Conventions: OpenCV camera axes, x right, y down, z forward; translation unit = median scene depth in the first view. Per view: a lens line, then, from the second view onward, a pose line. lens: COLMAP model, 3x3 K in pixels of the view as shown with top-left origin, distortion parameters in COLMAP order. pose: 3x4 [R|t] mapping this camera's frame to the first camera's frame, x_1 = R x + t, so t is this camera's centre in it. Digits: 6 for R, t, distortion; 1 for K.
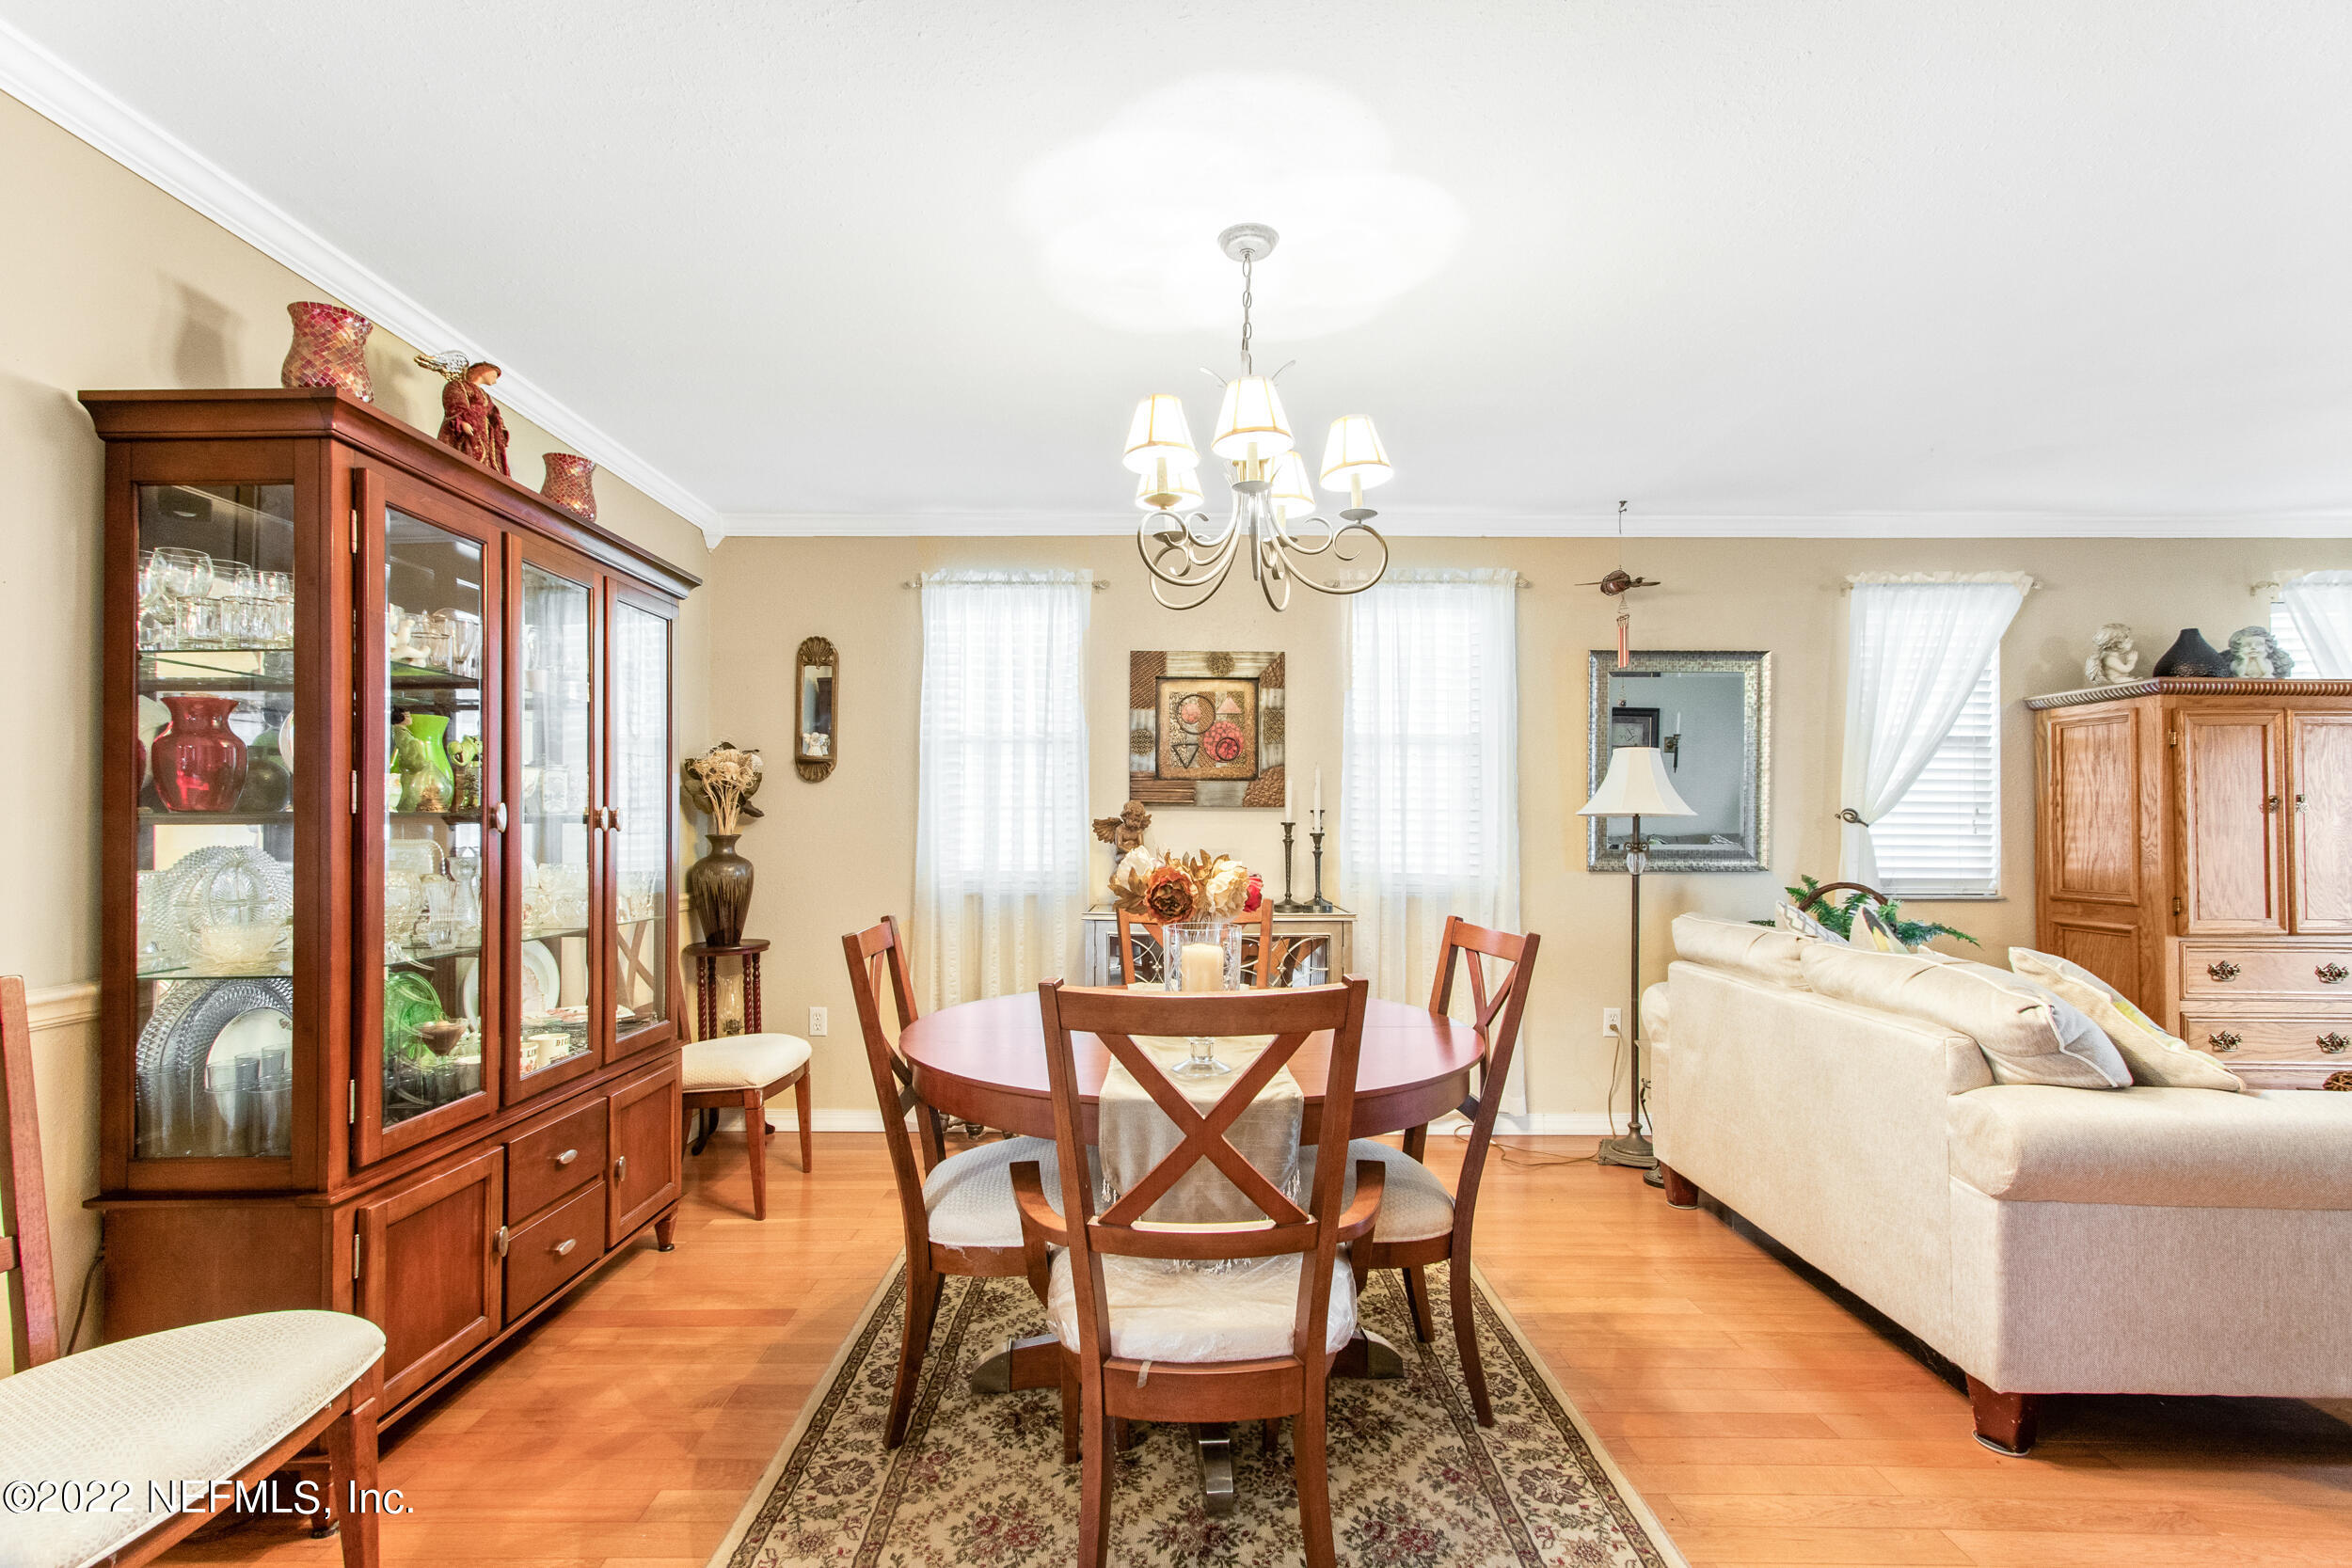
lens RADIAL K [[1087.0, 0, 1170.9], [0, 1087.0, 806.7], [0, 0, 1]] dist [-0.002646, 0.004791]
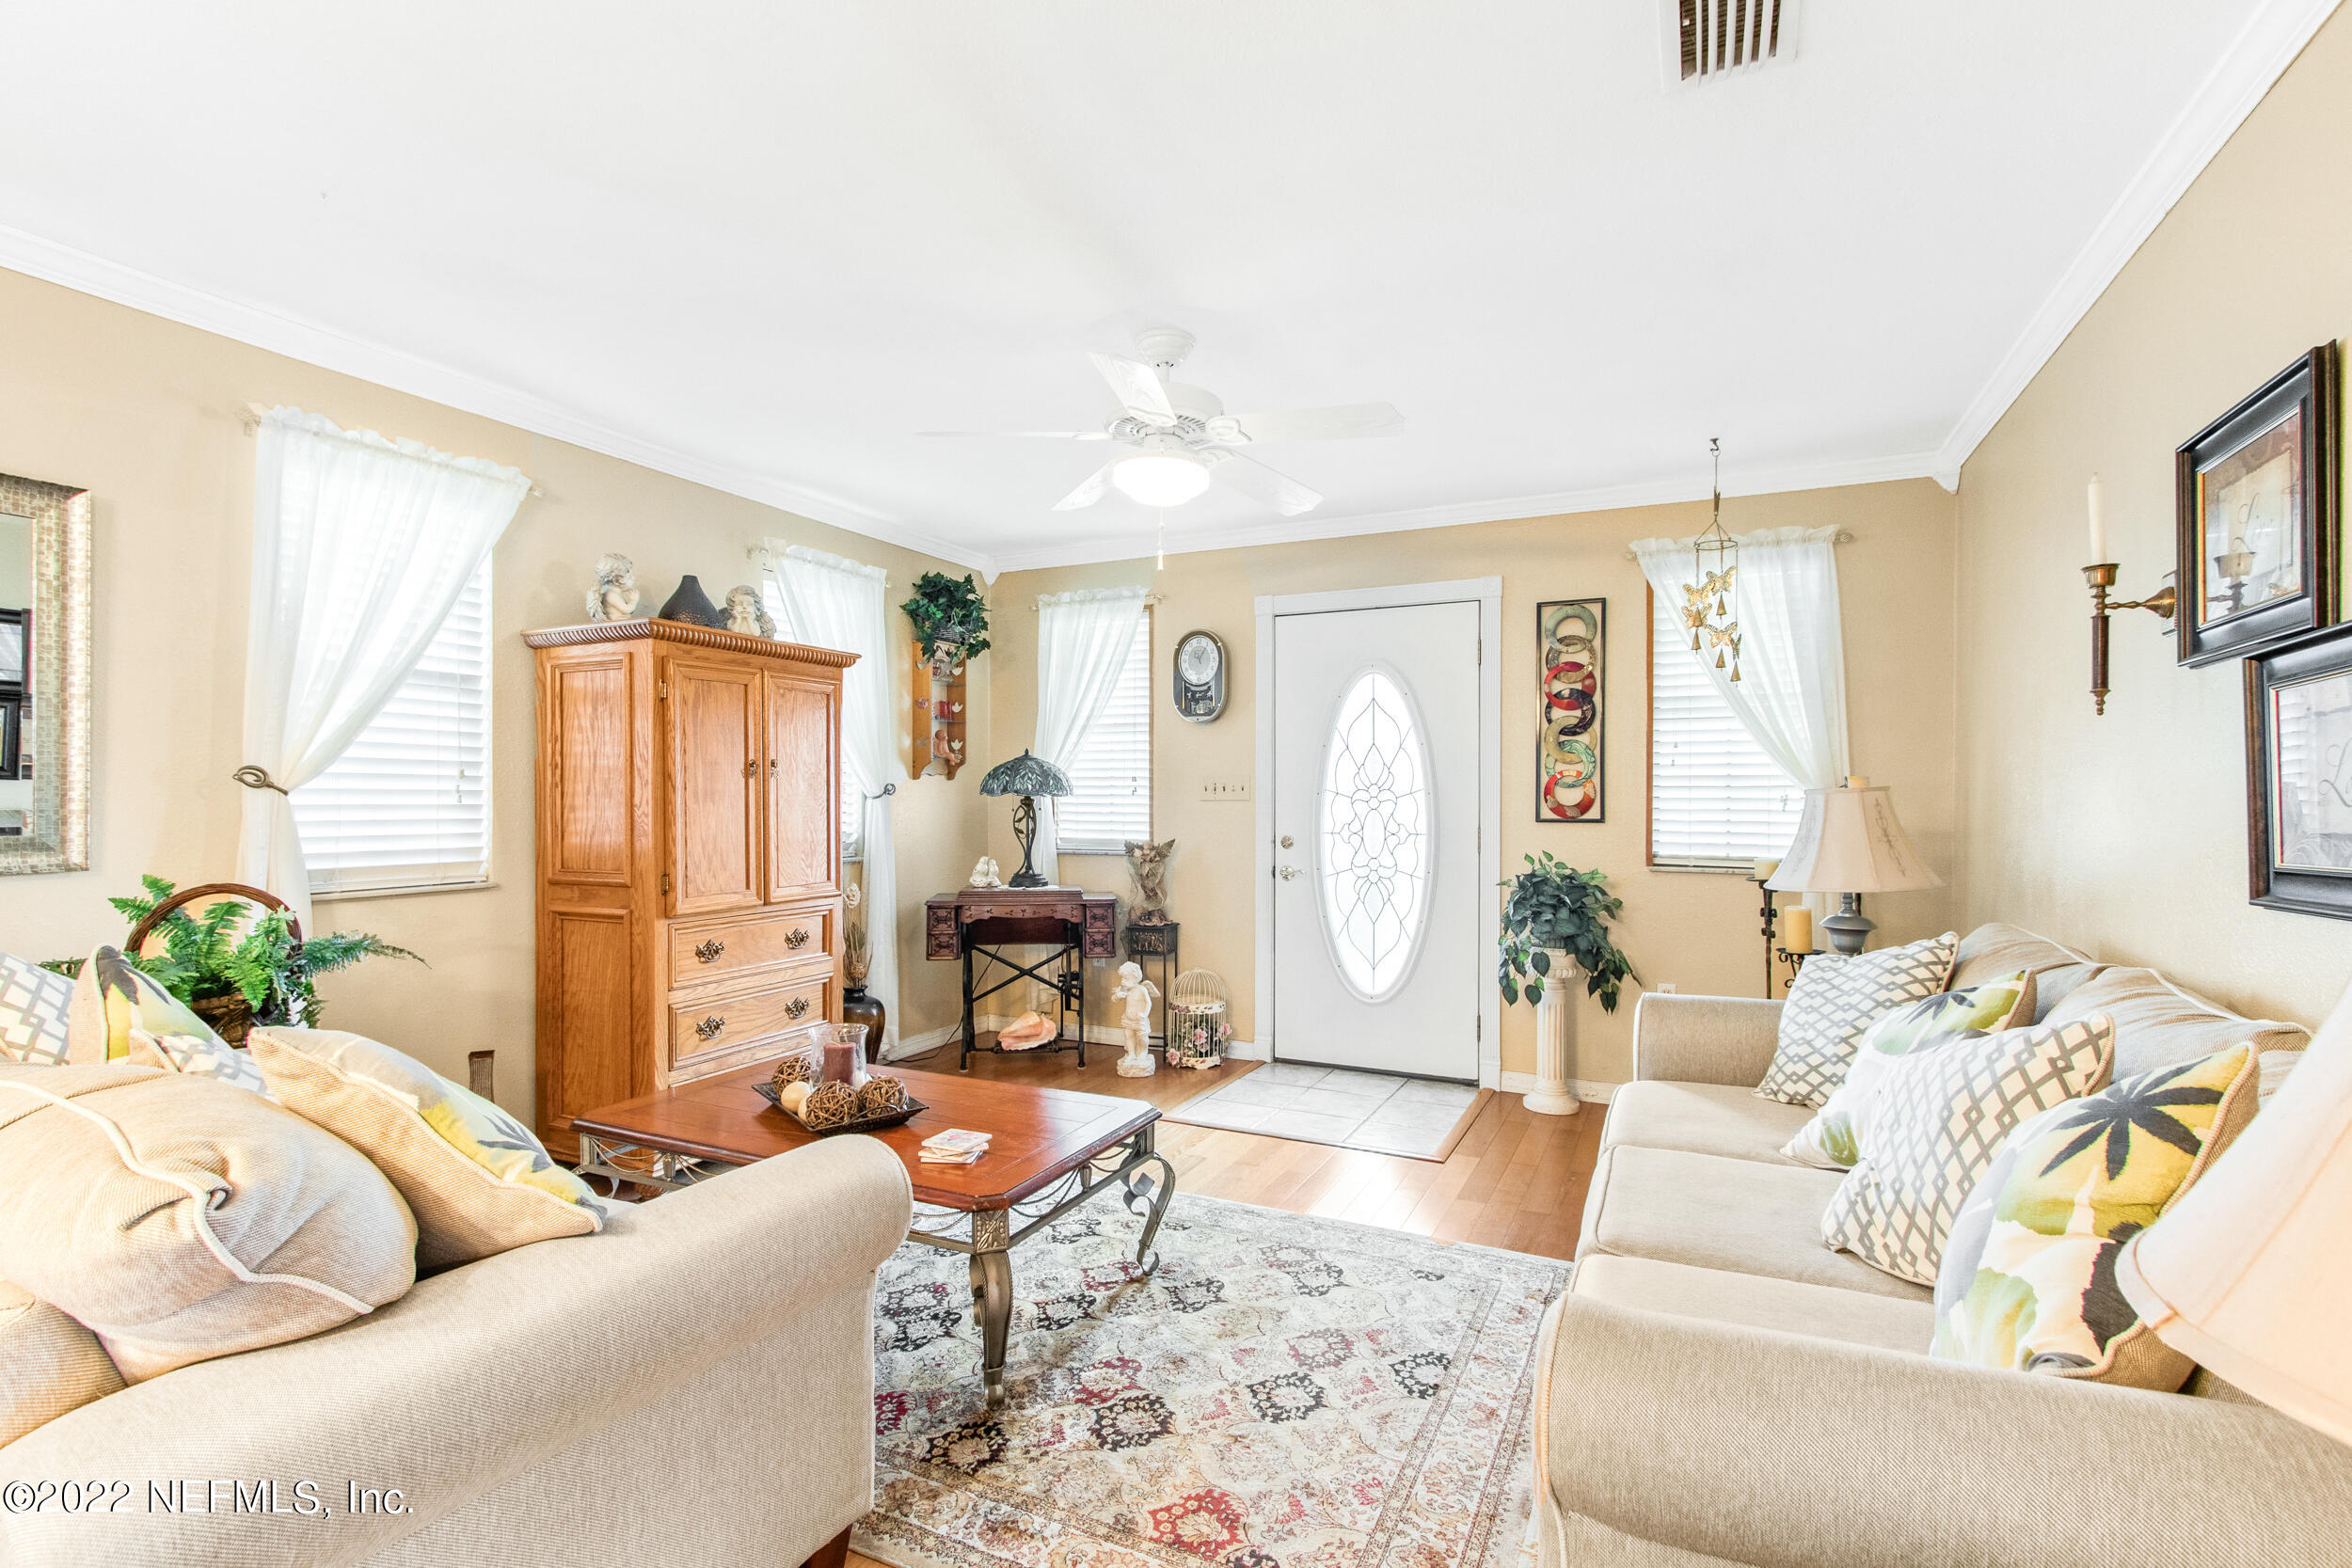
lens RADIAL K [[1115.5, 0, 1152.5], [0, 1115.5, 804.4], [0, 0, 1]] dist [0.002737, 0.000739]
pose [[0.463293, -0.010159, 0.886147, 0.299417], [-0.013115, 0.999746, 0.018318, 0.005847], [-0.886108, -0.020108, 0.463042, 0.231557]]
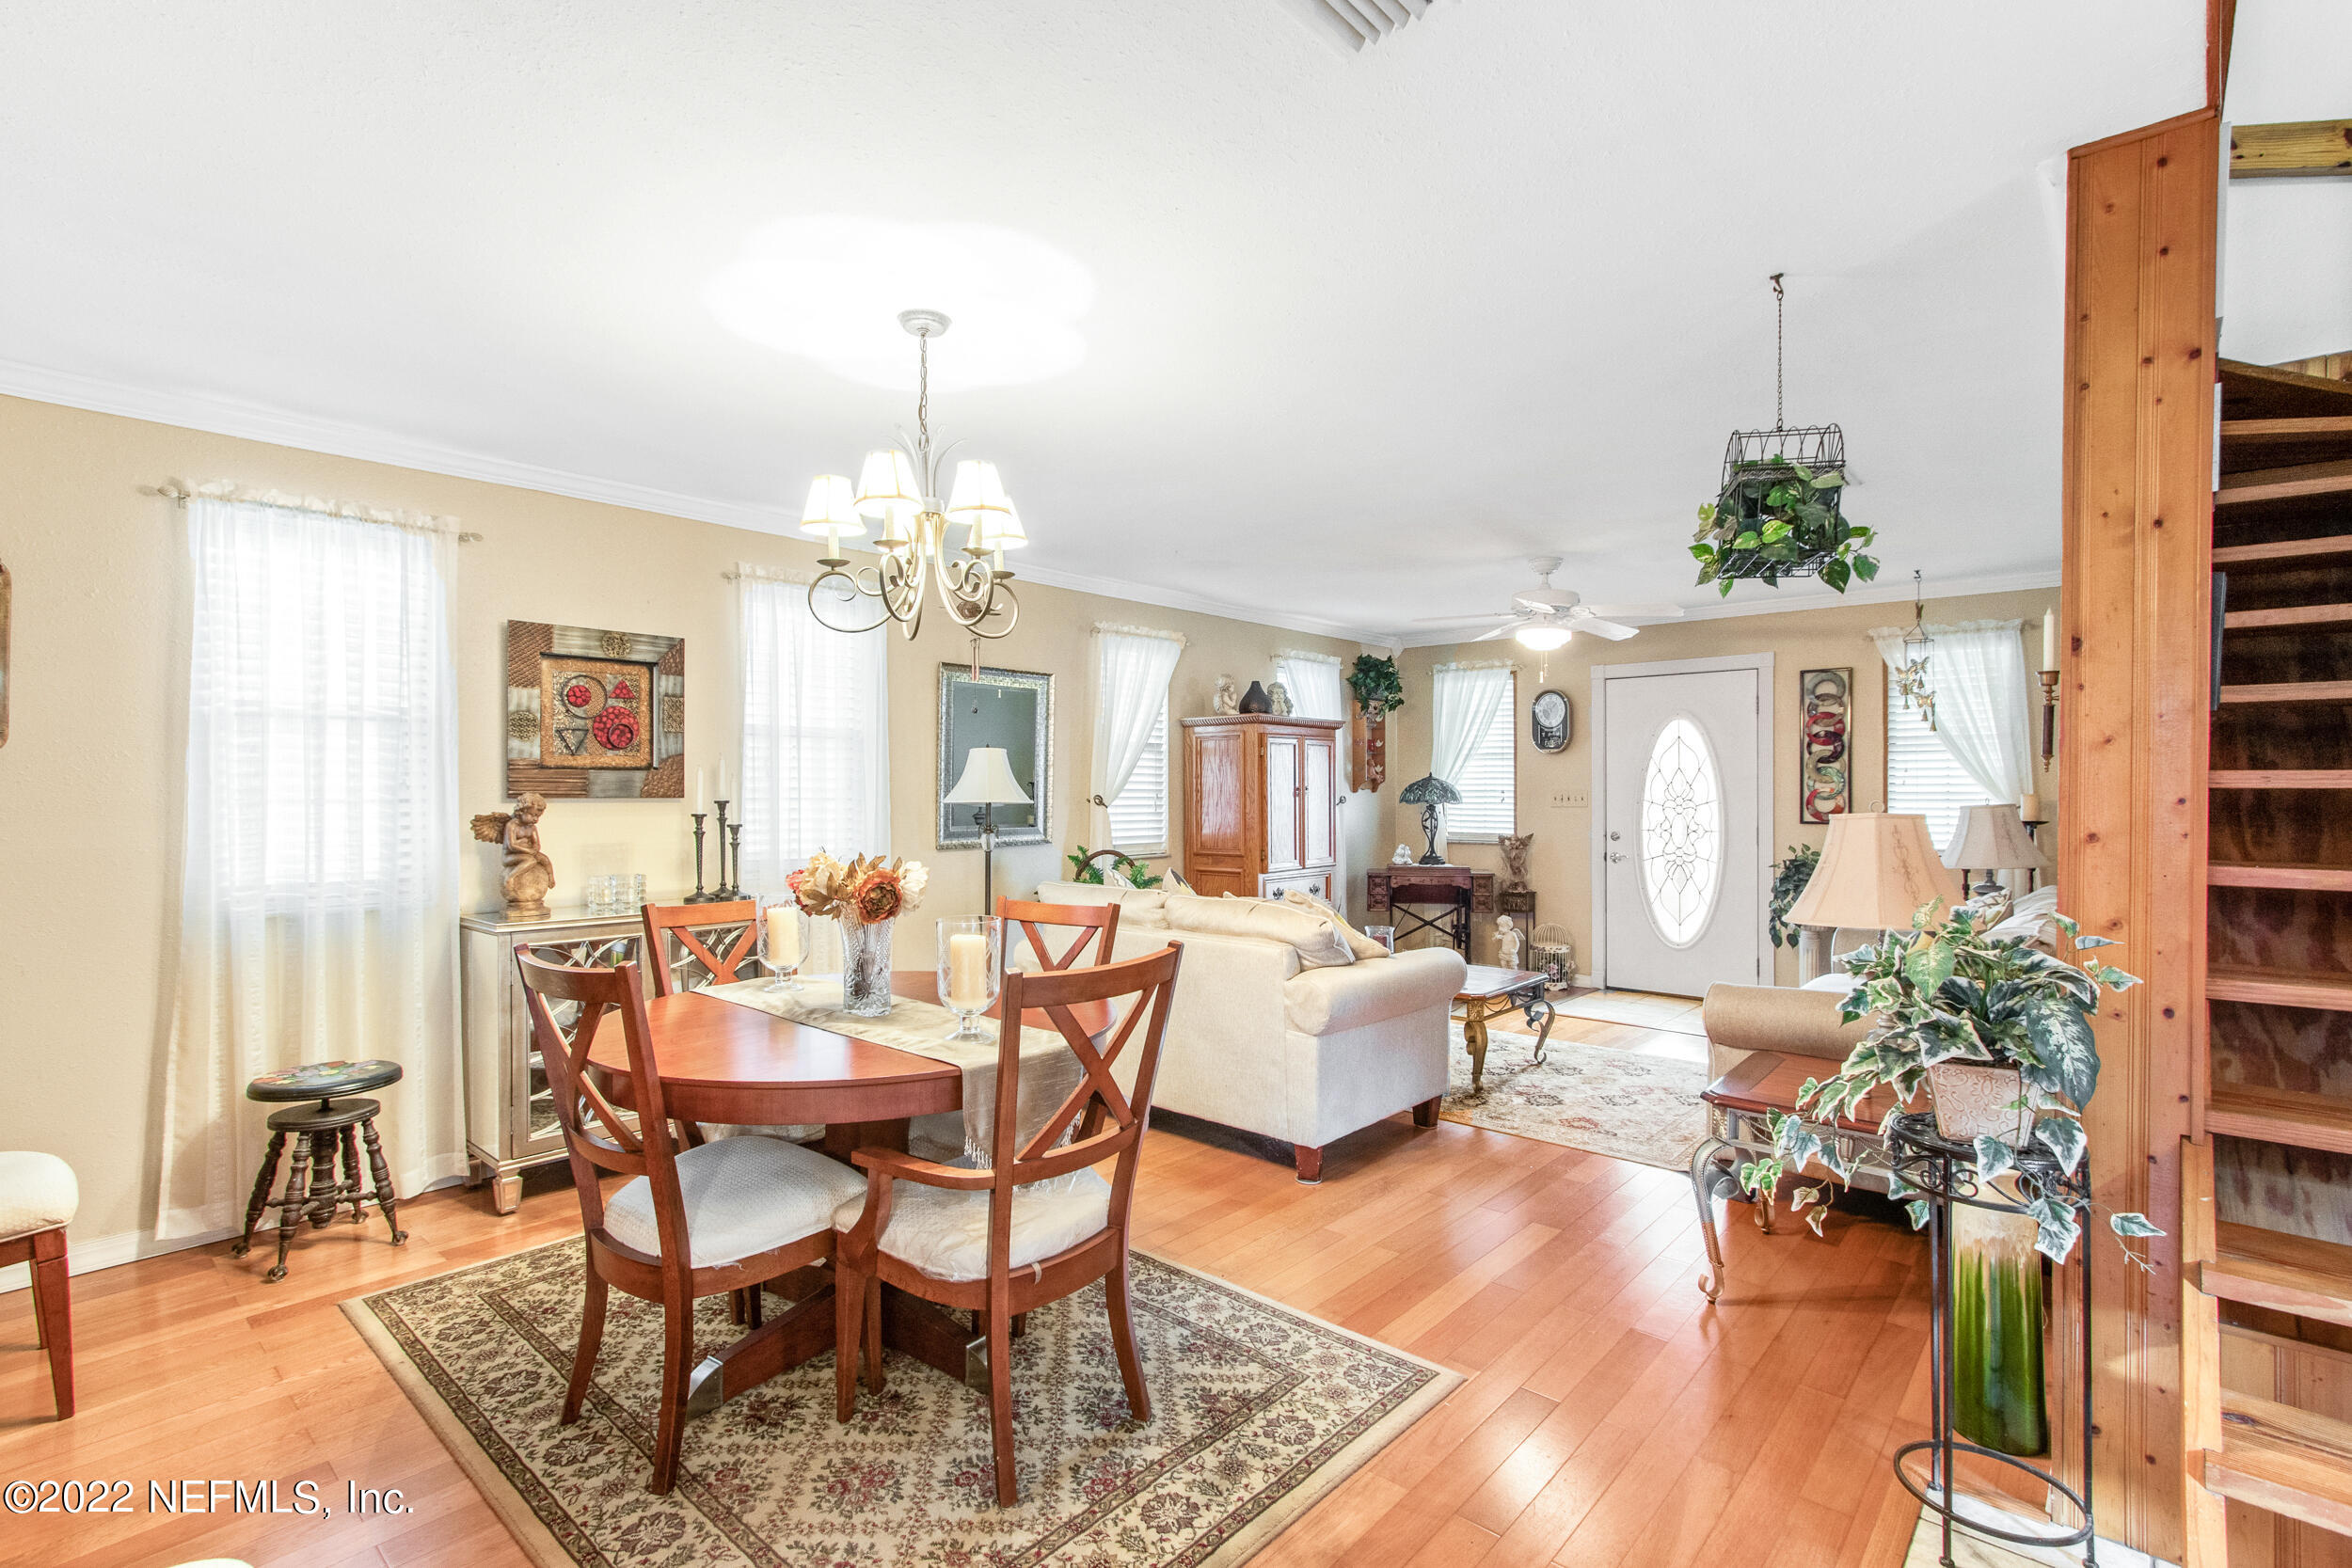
lens RADIAL K [[1076.9, 0, 1215.7], [0, 1076.9, 789.5], [0, 0, 1]] dist [0.001604, 0.000497]
pose [[0.654044, -0.002353, 0.756453, -0.313970], [-0.009844, 0.999884, 0.011621, -0.022716], [-0.756392, -0.015047, 0.653945, 0.008663]]
